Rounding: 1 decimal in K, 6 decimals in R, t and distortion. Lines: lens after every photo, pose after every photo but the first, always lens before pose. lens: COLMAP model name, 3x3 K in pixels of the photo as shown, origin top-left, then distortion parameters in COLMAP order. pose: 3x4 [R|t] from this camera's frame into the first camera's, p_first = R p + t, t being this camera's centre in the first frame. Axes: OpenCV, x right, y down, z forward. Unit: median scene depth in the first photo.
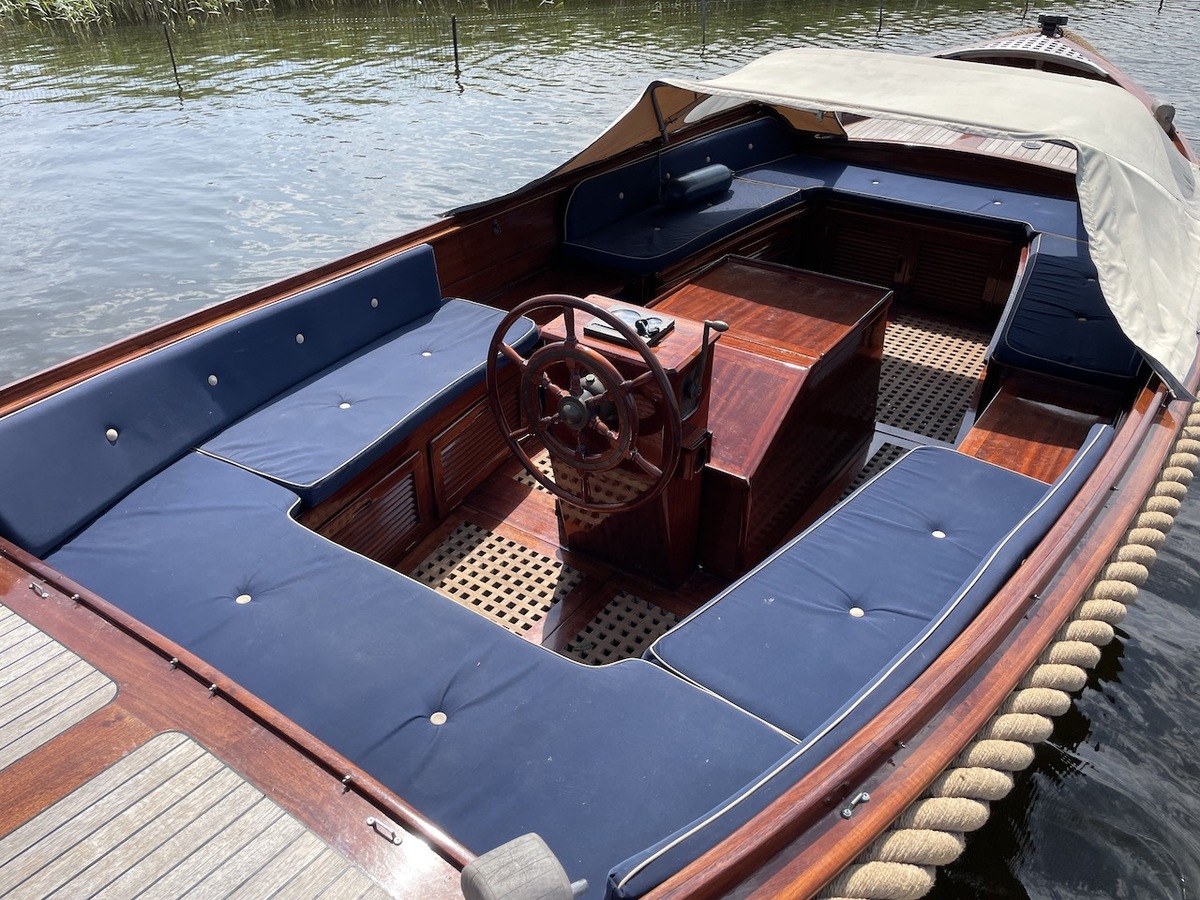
lens RADIAL K [[911.1, 0, 600.0], [0, 911.1, 450.0], [0, 0, 1]] dist [0.070110, -0.123108]
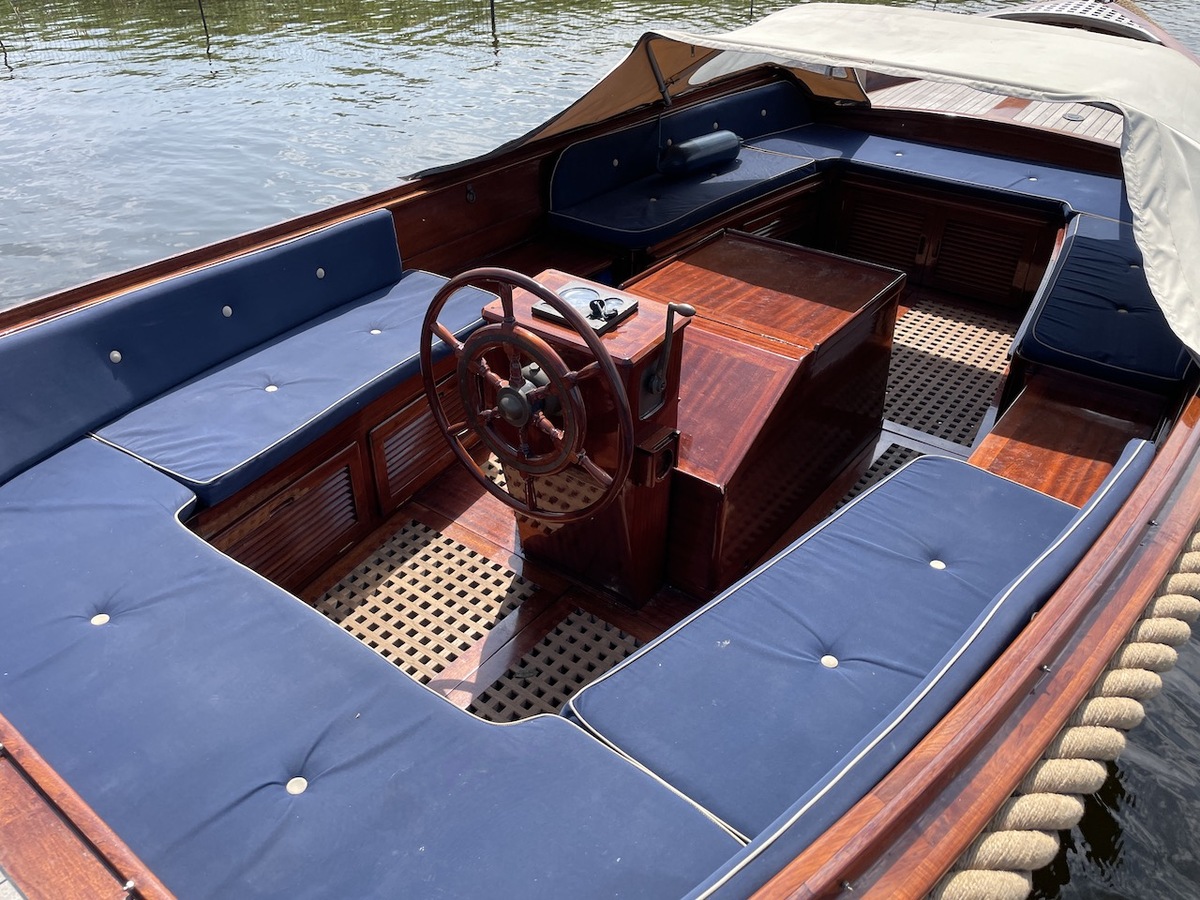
lens RADIAL K [[910.1, 0, 596.3], [0, 910.1, 441.3], [0, 0, 1]] dist [0.074530, -0.122235]
pose [[0.998966, 0.029786, -0.034343, 0.067643], [-0.029234, 0.999437, 0.016475, -0.021137], [0.034814, -0.015454, 0.999274, 0.124102]]
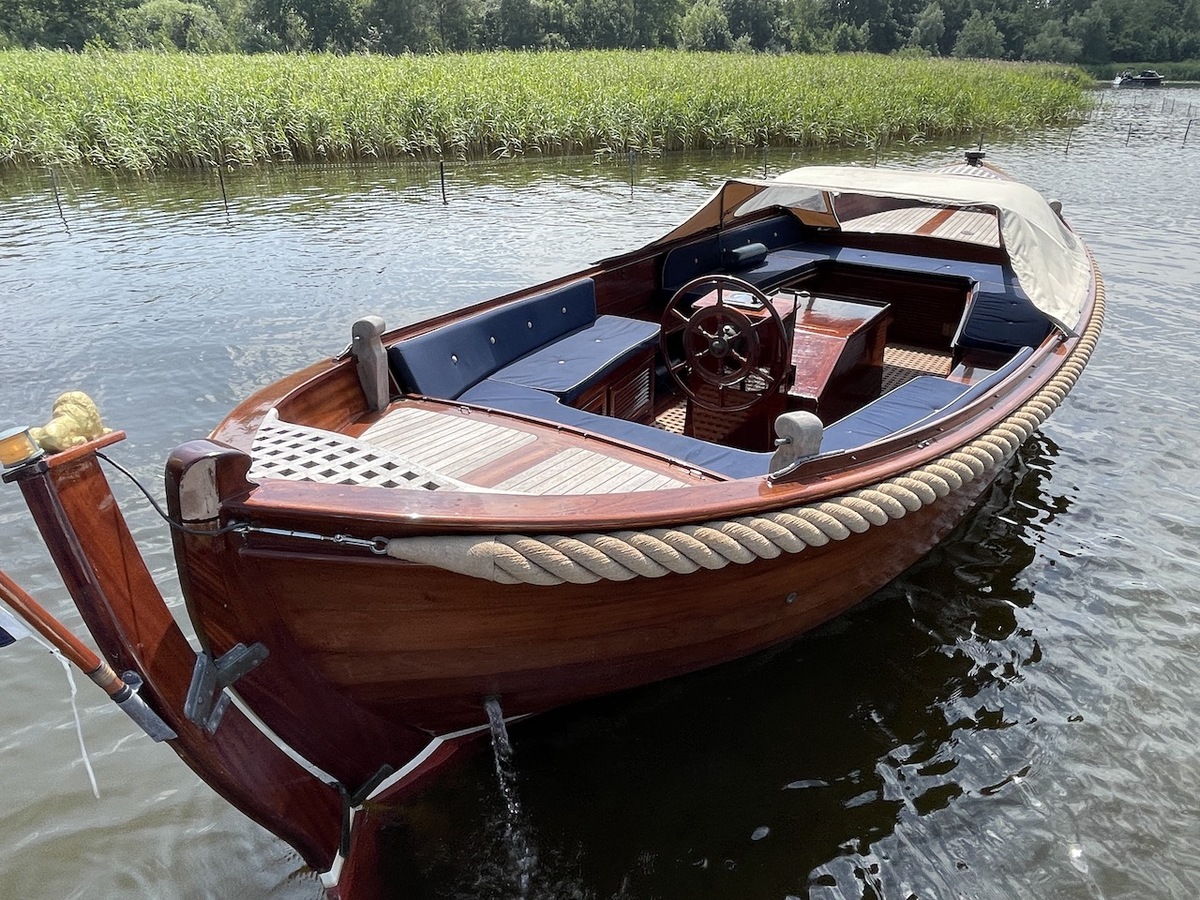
lens RADIAL K [[807.5, 0, 600.0], [0, 807.5, 450.0], [0, 0, 1]] dist [0.000941, -0.061835]
pose [[0.999908, -0.012159, 0.006053, -0.222518], [0.012796, 0.992719, -0.119775, 0.277184], [-0.004553, 0.119841, 0.992783, -0.393520]]
